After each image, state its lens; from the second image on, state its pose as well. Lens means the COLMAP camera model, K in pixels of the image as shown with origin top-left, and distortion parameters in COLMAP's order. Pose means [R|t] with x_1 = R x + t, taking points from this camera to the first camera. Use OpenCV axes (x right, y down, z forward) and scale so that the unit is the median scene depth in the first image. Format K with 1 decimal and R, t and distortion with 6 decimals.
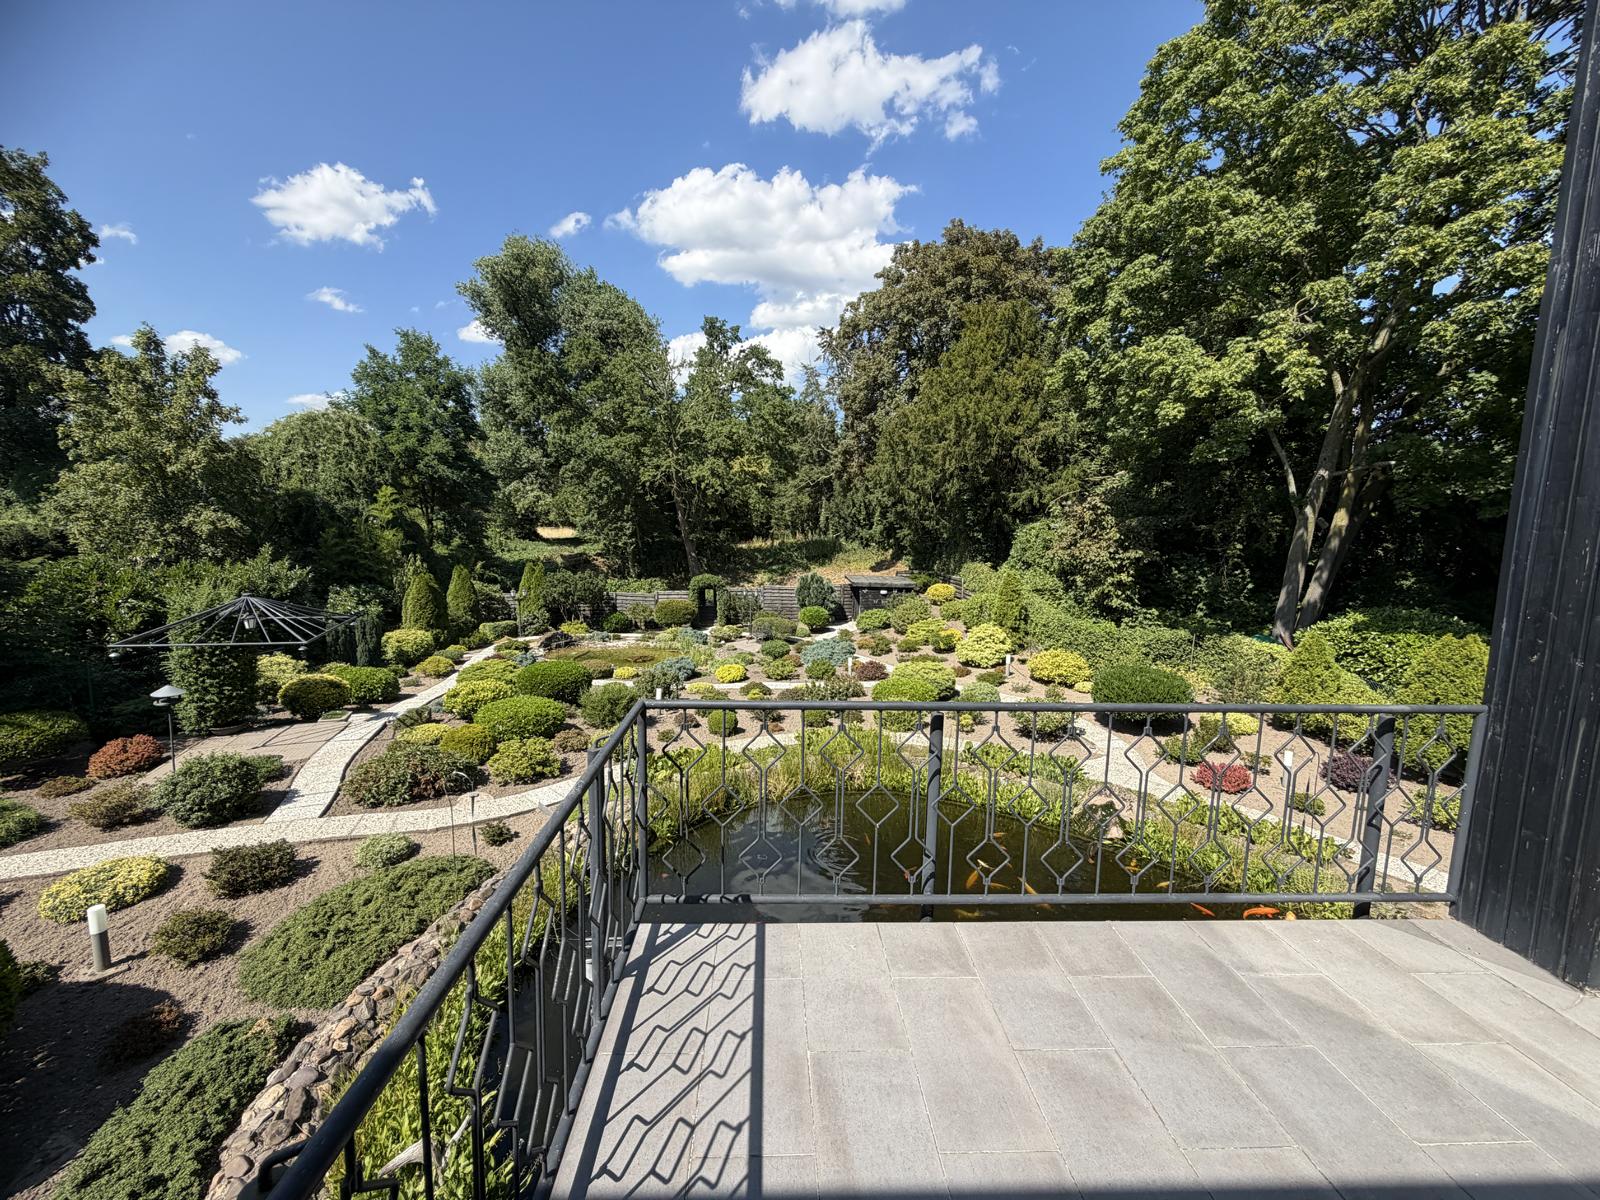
lens RADIAL K [[636.1, 0, 791.3], [0, 636.1, 599.5], [0, 0, 1]] dist [-0.001119, 0.000343]
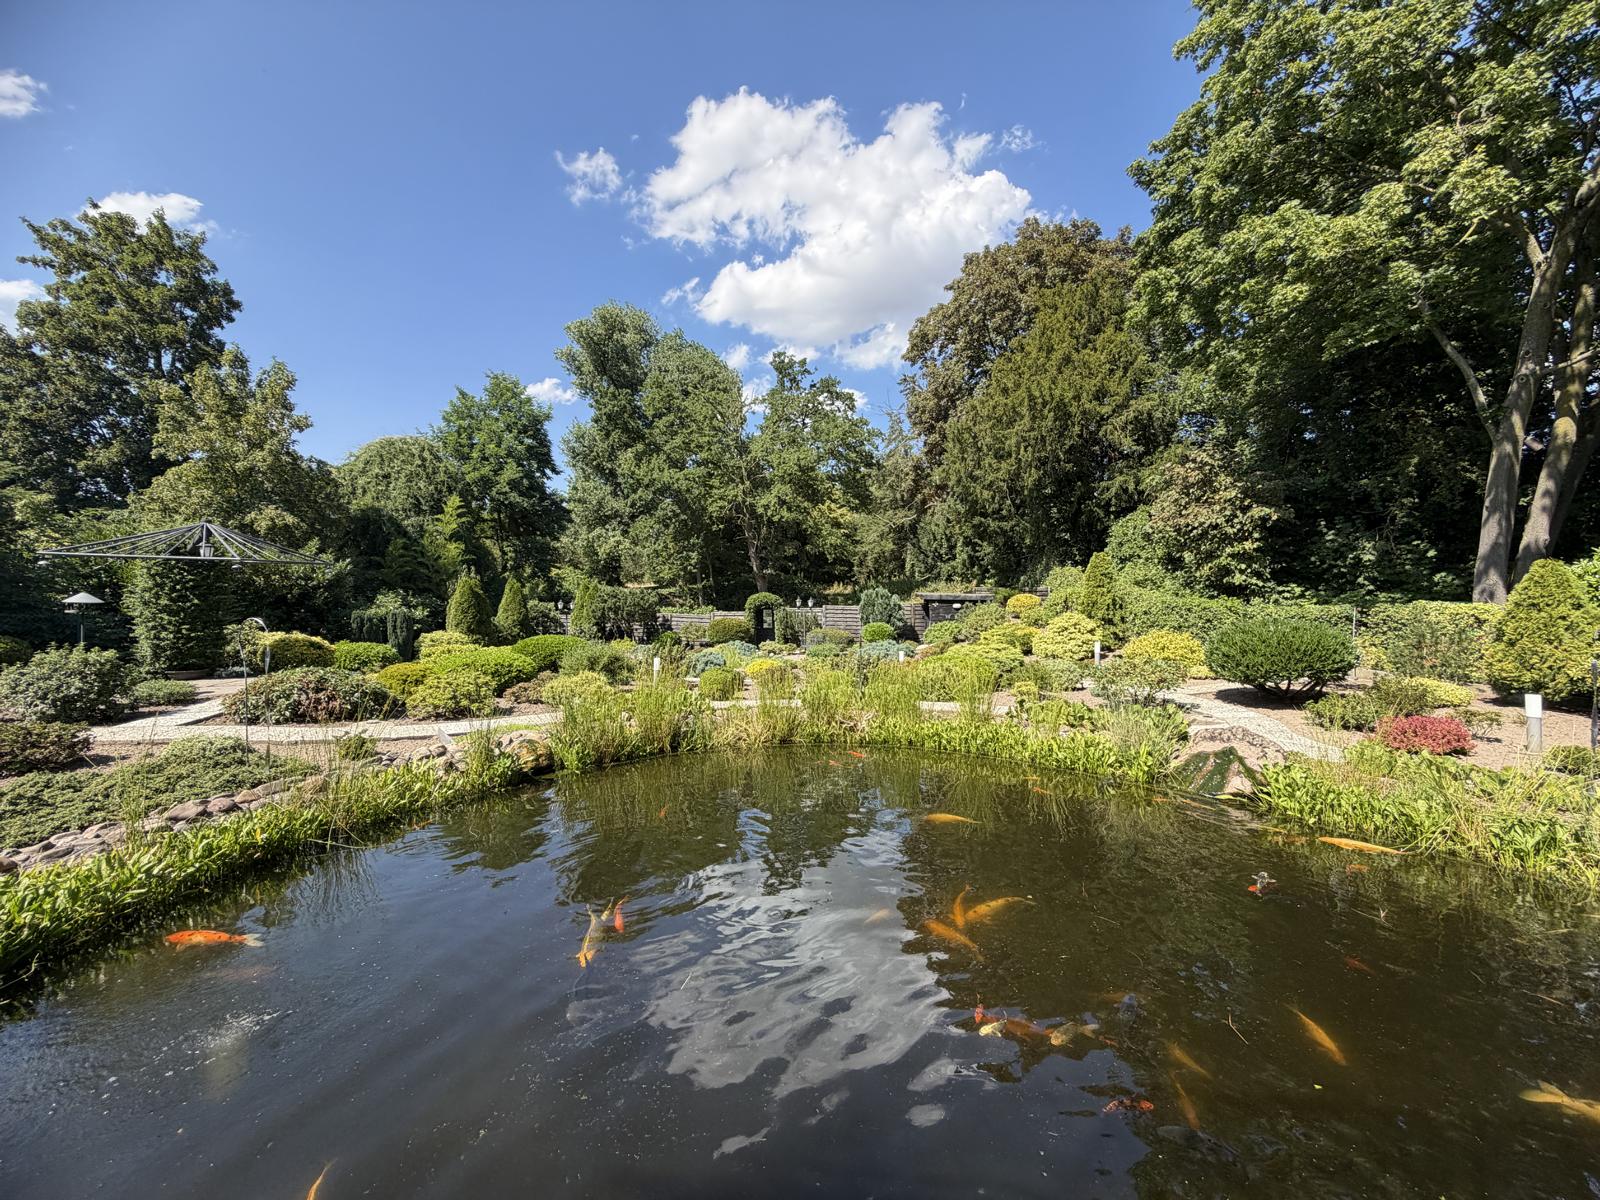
lens RADIAL K [[636.1, 0, 791.3], [0, 636.1, 599.5], [0, 0, 1]] dist [-0.001119, 0.000343]
pose [[0.987425, -0.014108, -0.157457, 0.064053], [-0.005030, 0.992702, -0.120489, 0.098285], [0.158007, 0.119766, 0.980148, 0.105954]]
